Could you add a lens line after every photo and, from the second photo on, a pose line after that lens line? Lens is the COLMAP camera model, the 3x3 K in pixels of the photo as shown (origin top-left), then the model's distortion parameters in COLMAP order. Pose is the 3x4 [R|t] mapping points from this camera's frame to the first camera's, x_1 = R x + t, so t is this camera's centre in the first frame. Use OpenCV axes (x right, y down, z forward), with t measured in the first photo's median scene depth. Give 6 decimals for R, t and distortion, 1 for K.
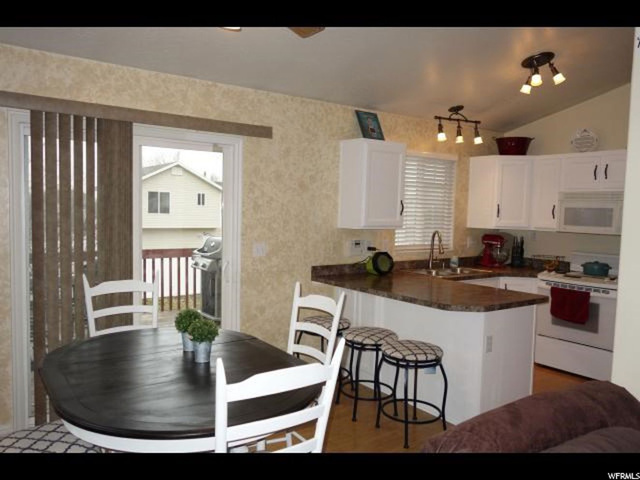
lens RADIAL K [[505.8, 0, 320.0], [0, 505.8, 240.0], [0, 0, 1]] dist [0.000466, -0.000962]
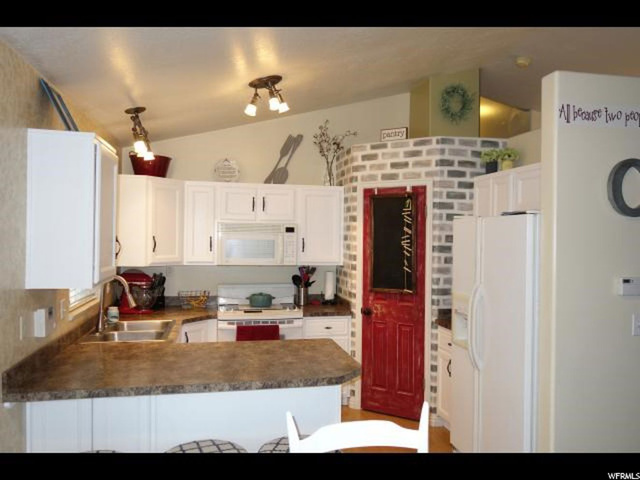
lens RADIAL K [[505.8, 0, 320.0], [0, 505.8, 240.0], [0, 0, 1]] dist [0.000466, -0.000962]
pose [[0.414478, -0.025870, 0.909691, -0.315763], [0.055234, 0.998468, 0.003229, -0.059031], [-0.908381, 0.048908, 0.415272, 0.471971]]
